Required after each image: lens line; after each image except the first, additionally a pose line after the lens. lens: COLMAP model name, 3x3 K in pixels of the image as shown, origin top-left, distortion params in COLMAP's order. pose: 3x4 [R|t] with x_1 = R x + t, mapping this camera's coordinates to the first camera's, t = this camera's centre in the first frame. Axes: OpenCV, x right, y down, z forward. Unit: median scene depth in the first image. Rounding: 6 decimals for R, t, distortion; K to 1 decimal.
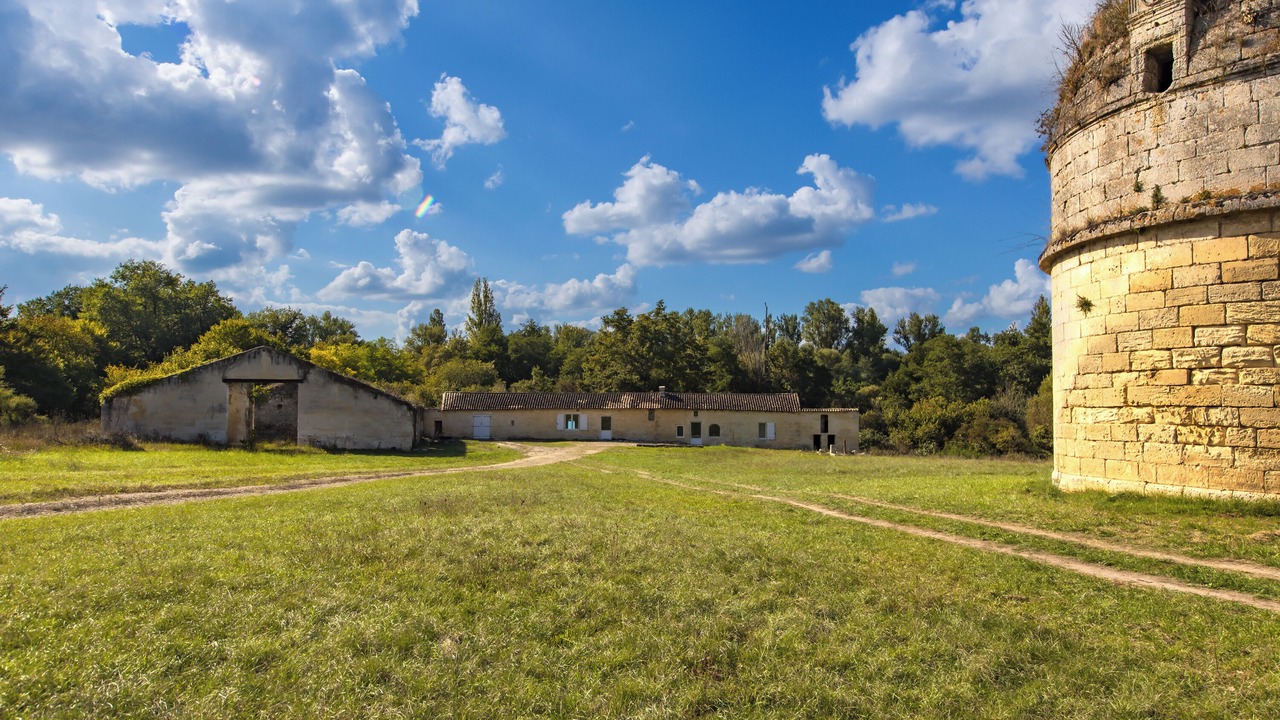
lens RADIAL K [[799.9, 0, 658.7], [0, 799.9, 361.6], [0, 0, 1]] dist [0.004068, 0.001778]
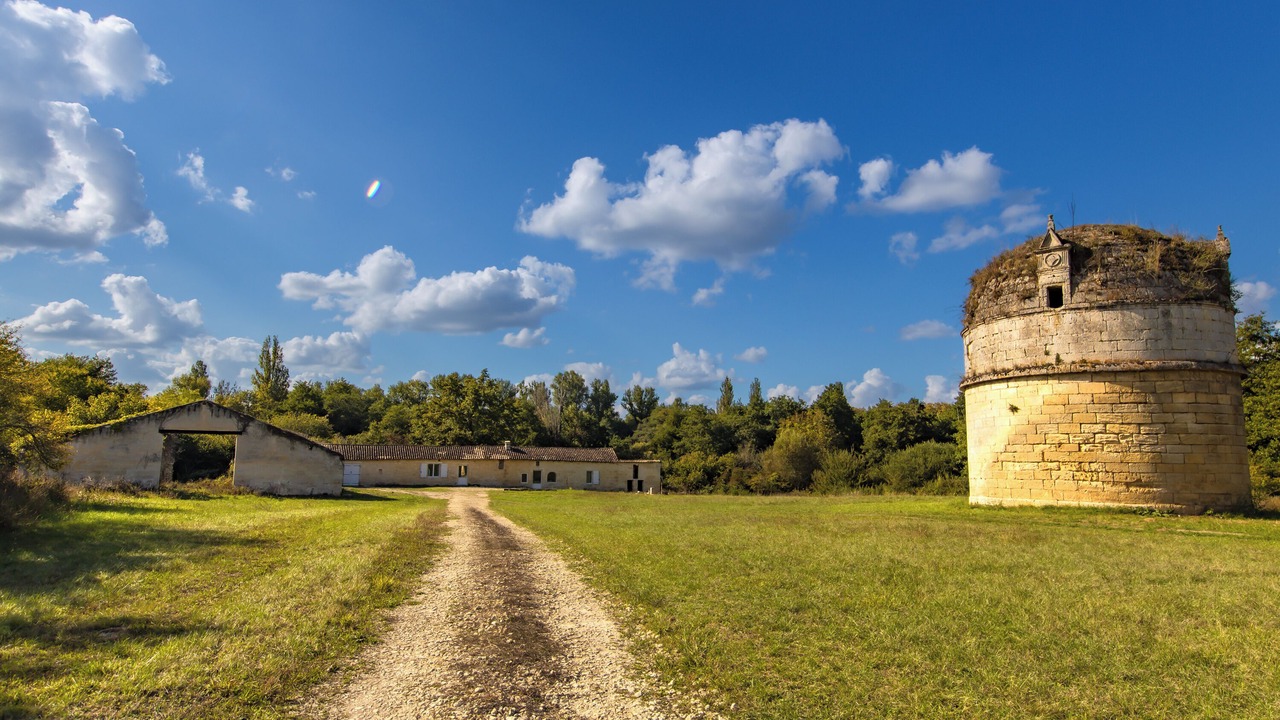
lens RADIAL K [[670.6, 0, 640.0], [0, 670.6, 360.0], [0, 0, 1]] dist [0.001502, 0.000371]
pose [[0.933062, 0.057498, 0.355091, -0.181109], [-0.026054, 0.995352, -0.092713, -0.002849], [-0.358771, 0.077256, 0.930223, -0.039371]]
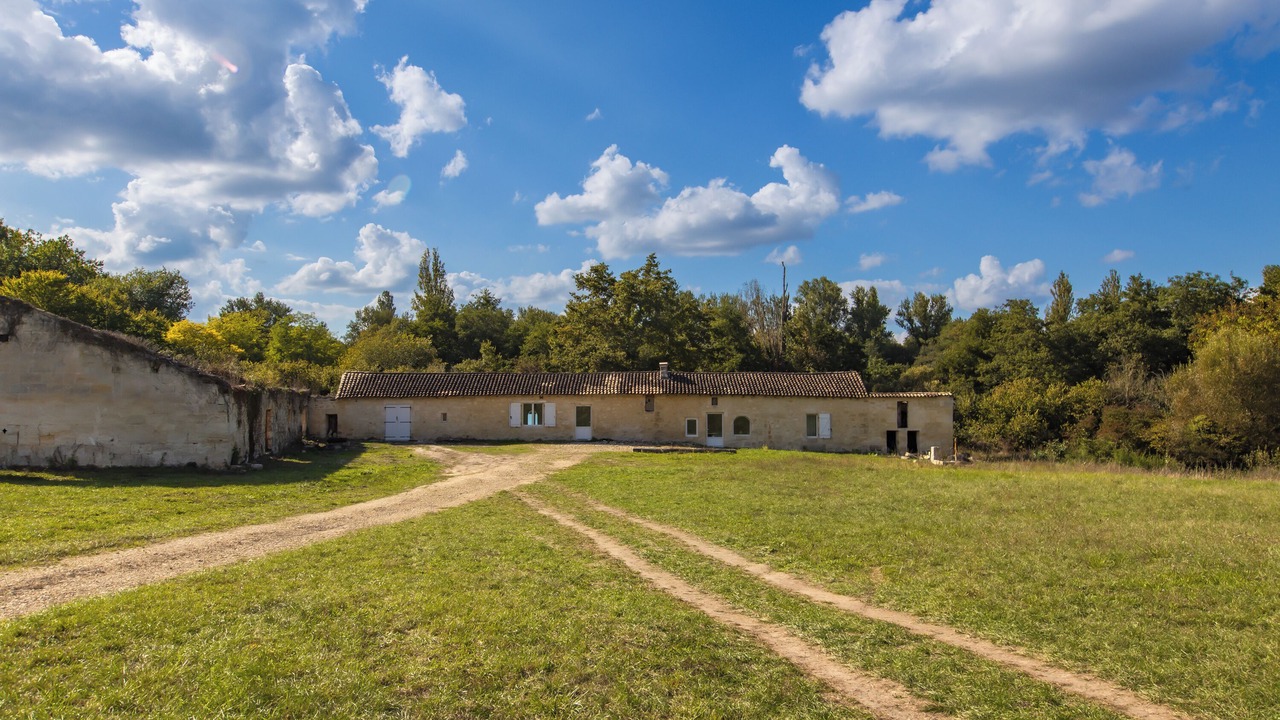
lens RADIAL K [[799.9, 0, 658.7], [0, 799.9, 361.6], [0, 0, 1]] dist [0.004068, 0.001778]
pose [[0.999204, -0.004072, 0.039680, -0.027883], [0.003775, 0.999964, 0.007574, 0.025130], [-0.039709, -0.007418, 0.999184, 0.311483]]
